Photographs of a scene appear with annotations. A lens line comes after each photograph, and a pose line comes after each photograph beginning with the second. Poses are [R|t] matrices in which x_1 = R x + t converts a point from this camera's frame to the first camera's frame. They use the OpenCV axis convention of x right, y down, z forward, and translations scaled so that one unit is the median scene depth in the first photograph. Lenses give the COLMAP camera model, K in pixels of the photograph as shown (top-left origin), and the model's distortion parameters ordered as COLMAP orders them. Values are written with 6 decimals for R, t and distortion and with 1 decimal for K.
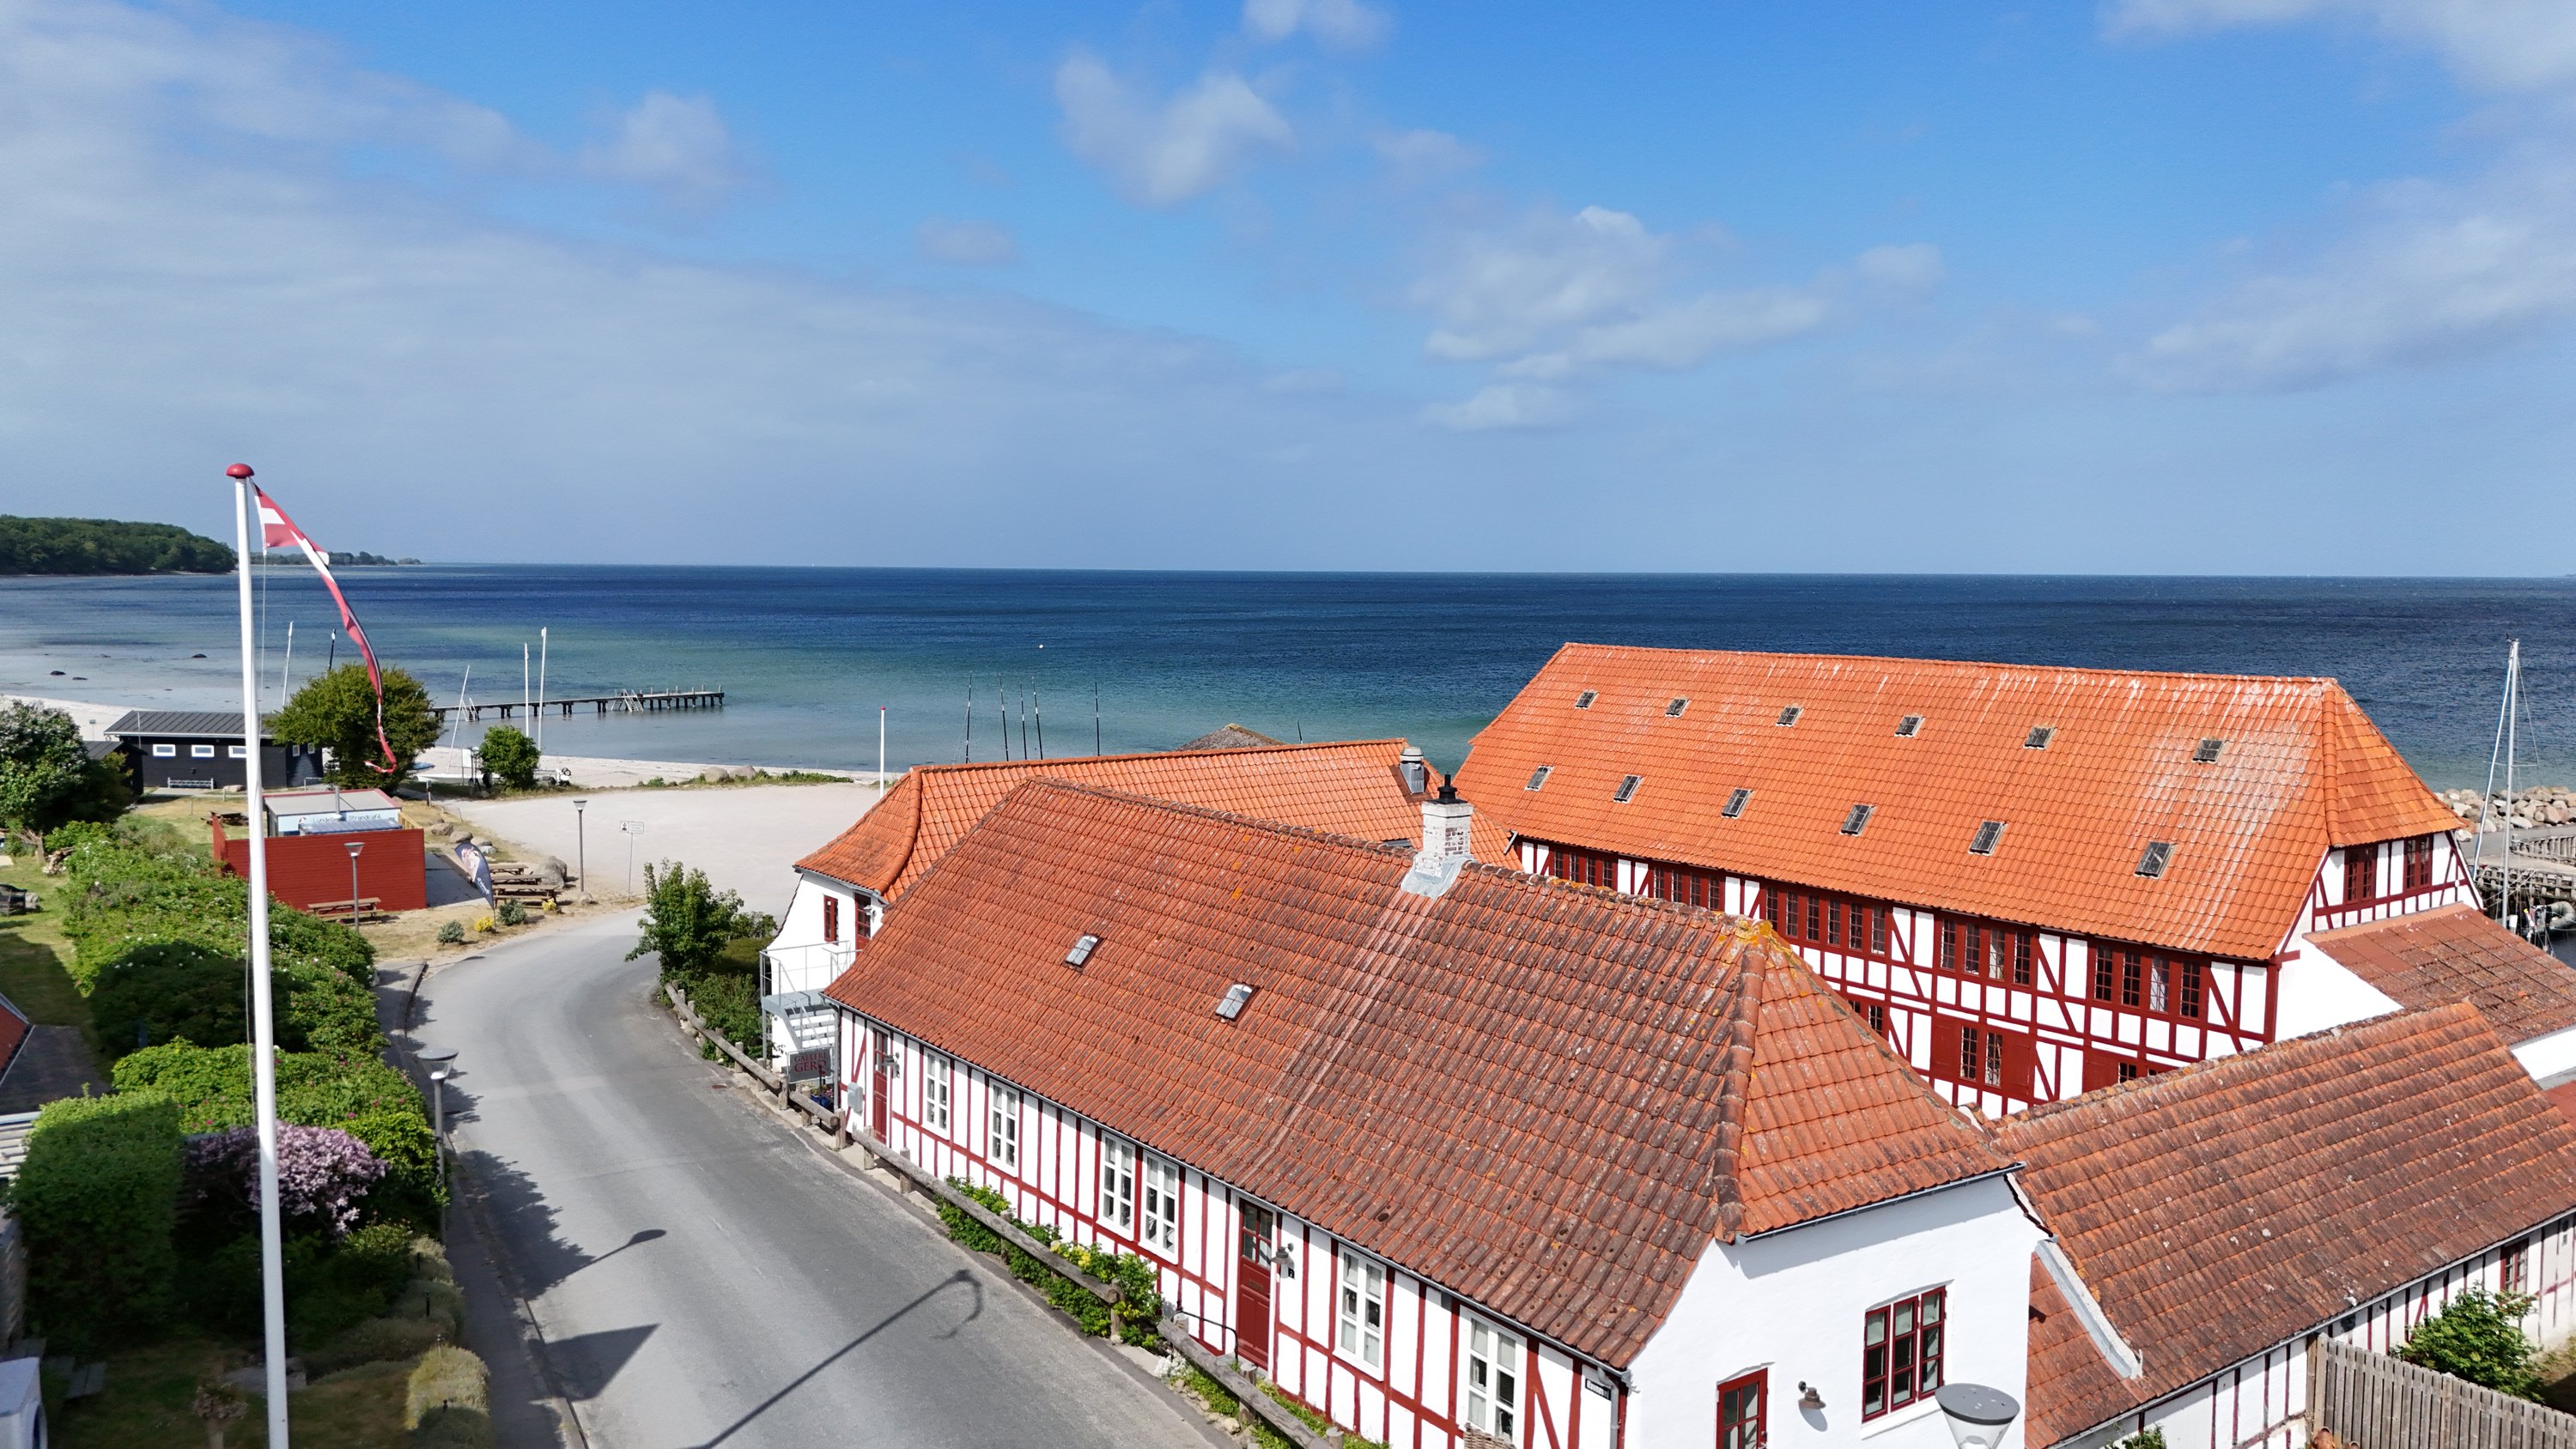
lens RADIAL K [[1774.5, 0, 1286.5], [0, 1774.5, 721.1], [0, 0, 1]] dist [0.000711, -0.001740]
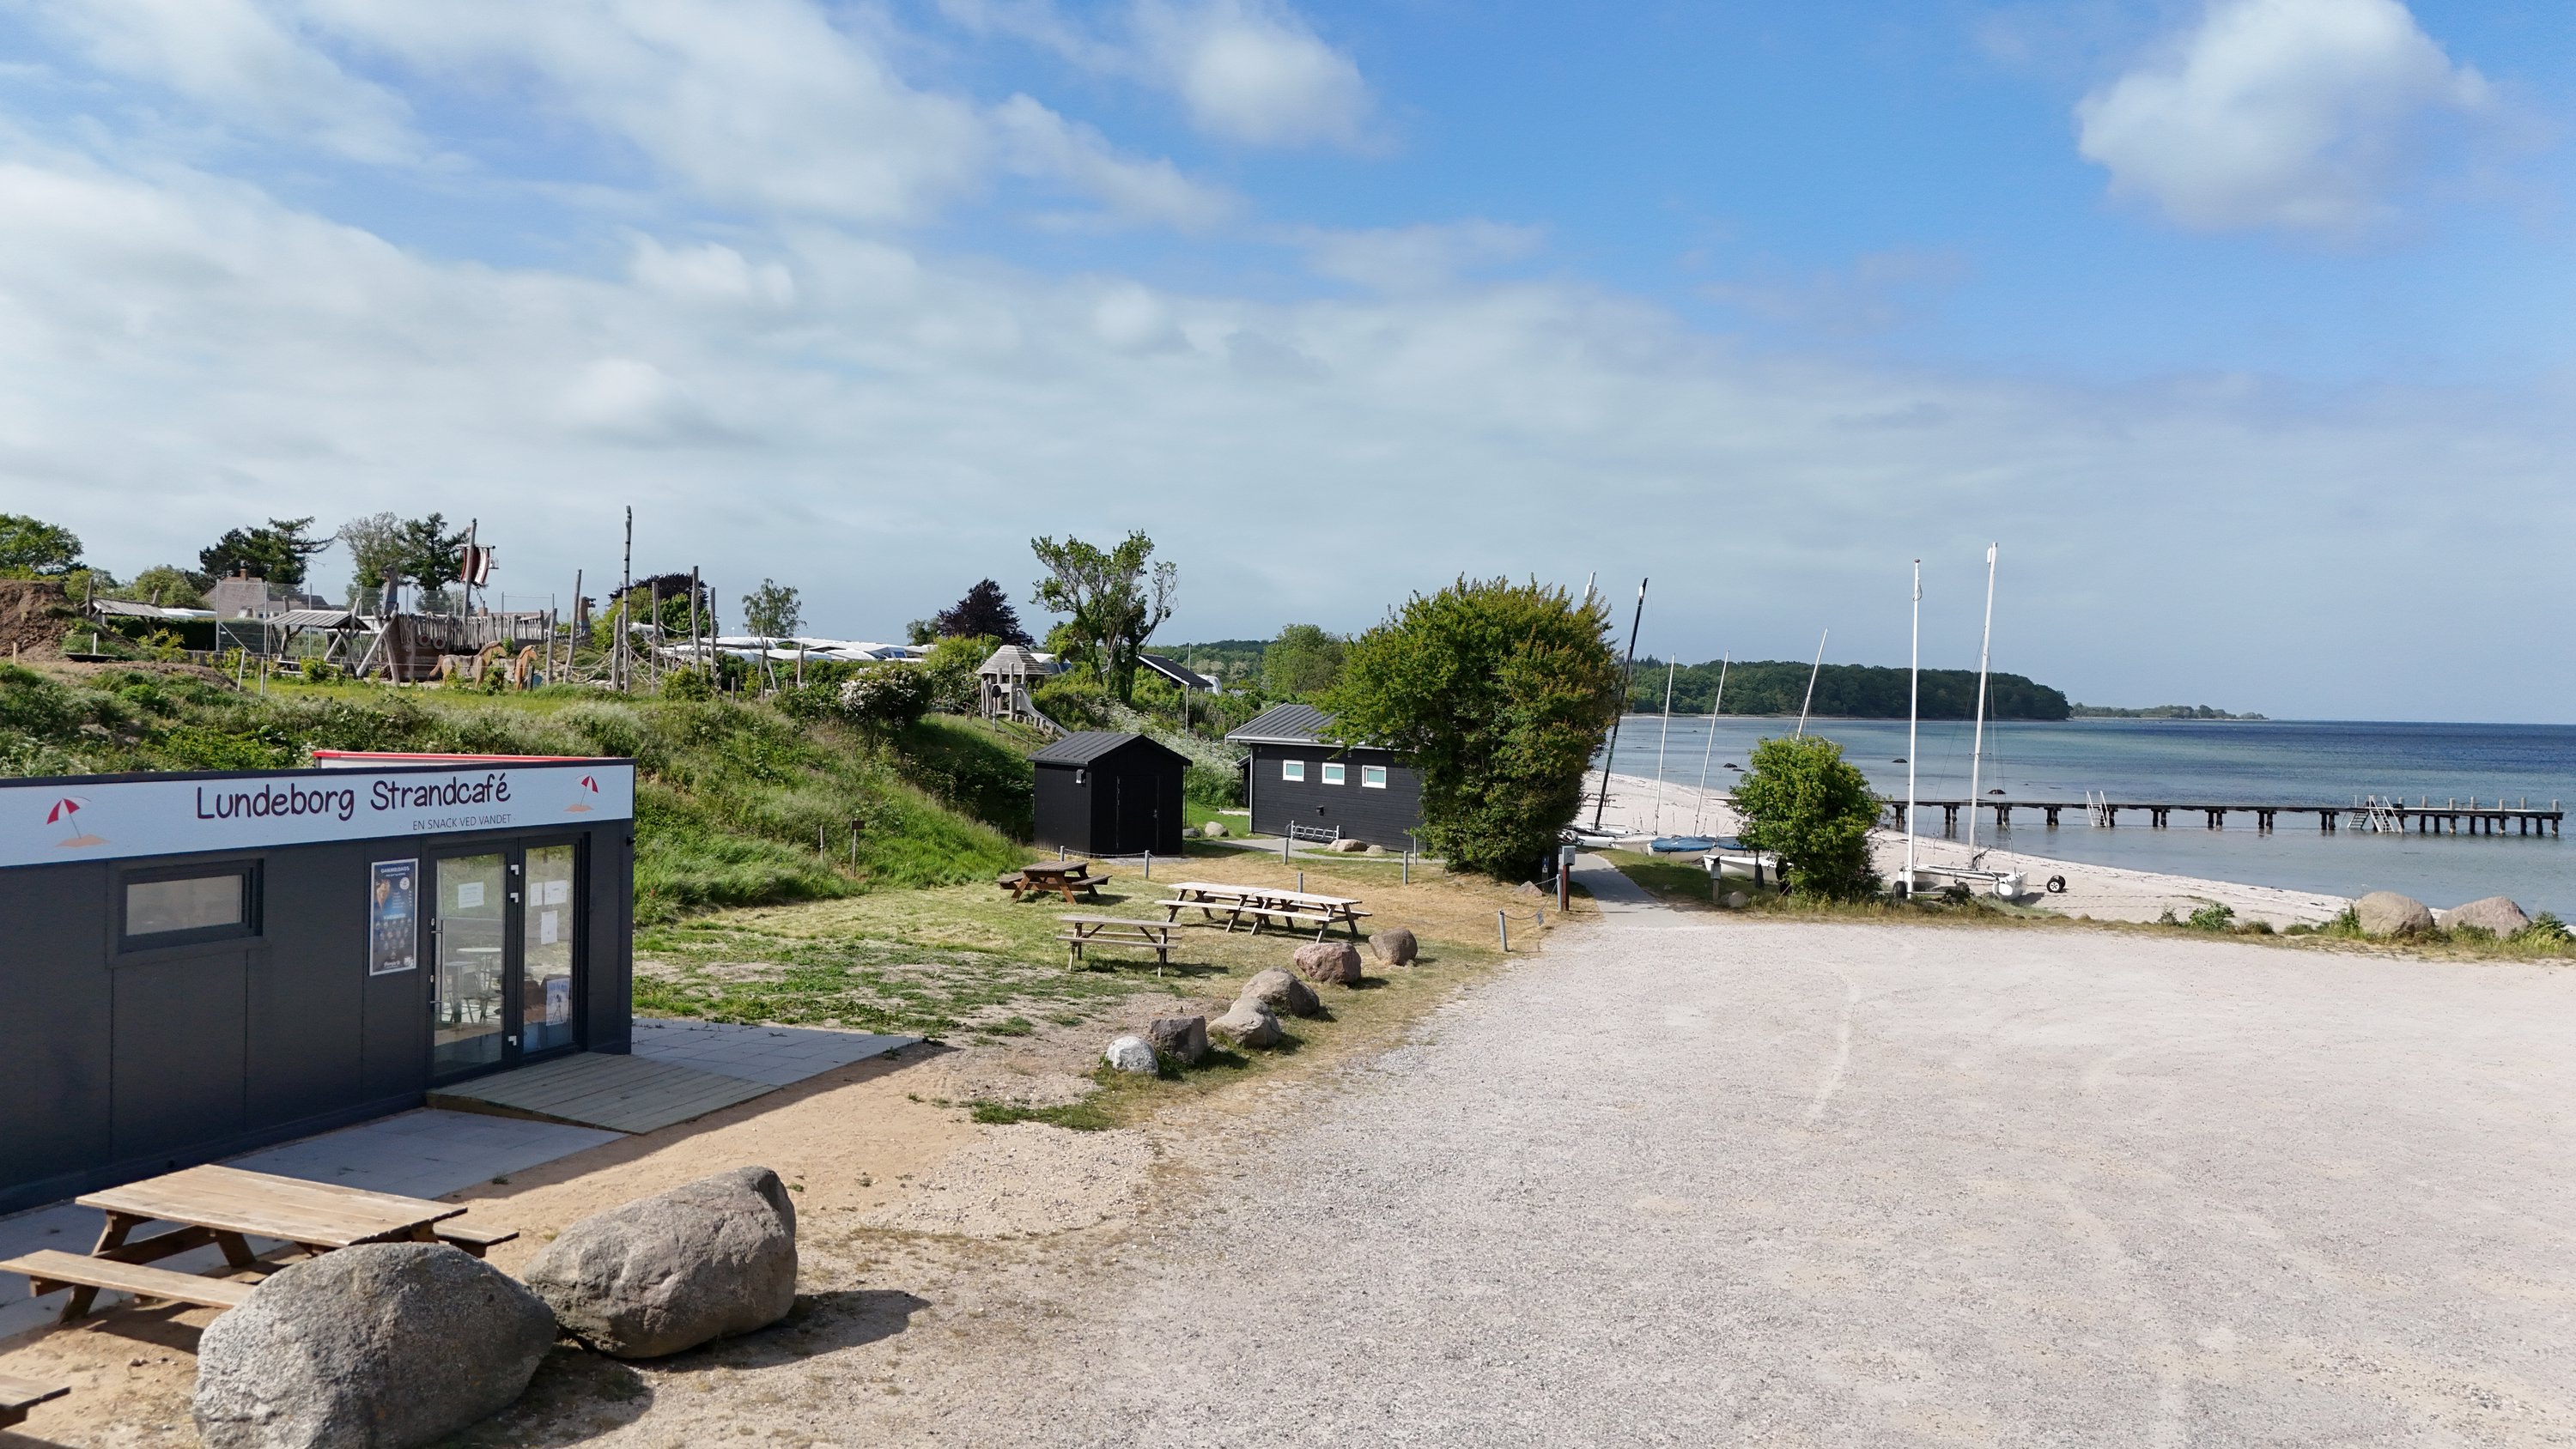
lens RADIAL K [[1774.5, 0, 1286.3], [0, 1774.5, 725.8], [0, 0, 1]] dist [0.000711, -0.001740]
pose [[0.577660, 0.007273, -0.816245, -0.120897], [-0.075512, 0.996149, -0.044564, 0.018516], [0.812777, 0.087379, 0.575985, 0.457981]]
